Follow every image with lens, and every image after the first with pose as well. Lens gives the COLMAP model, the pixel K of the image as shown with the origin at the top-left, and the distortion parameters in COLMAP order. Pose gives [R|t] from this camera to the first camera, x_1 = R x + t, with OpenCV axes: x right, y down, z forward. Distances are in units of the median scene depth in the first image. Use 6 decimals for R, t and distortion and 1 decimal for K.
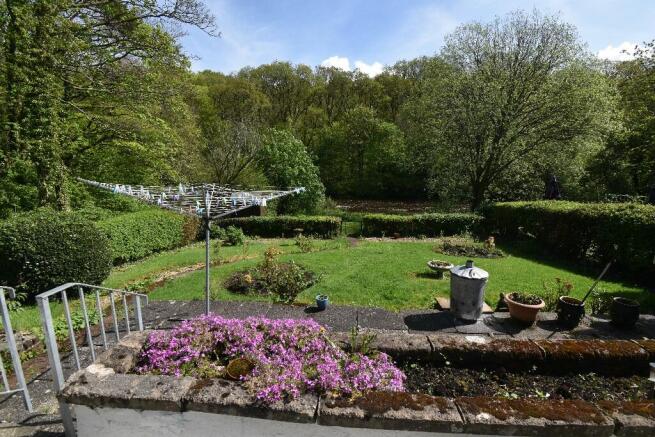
lens RADIAL K [[291.7, 0, 327.5], [0, 291.7, 218.5], [0, 0, 1]] dist [-0.013243, -0.000094]
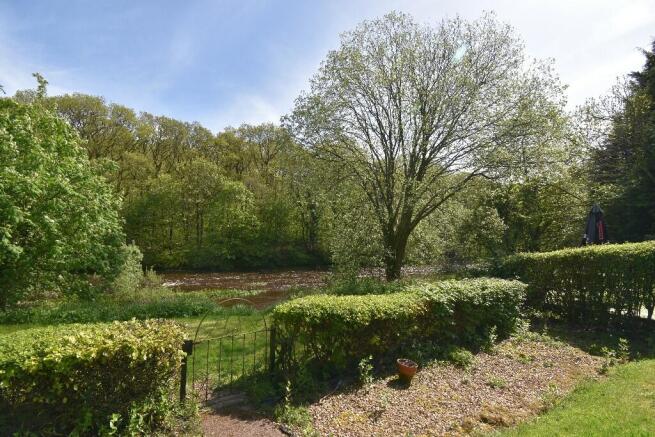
lens RADIAL K [[291.7, 0, 327.5], [0, 291.7, 218.5], [0, 0, 1]] dist [-0.013243, -0.000094]
pose [[0.856055, 0.050215, 0.514440, 0.004529], [0.079273, 0.970740, -0.226670, -0.005241], [-0.510770, 0.234823, 0.827026, 0.163395]]
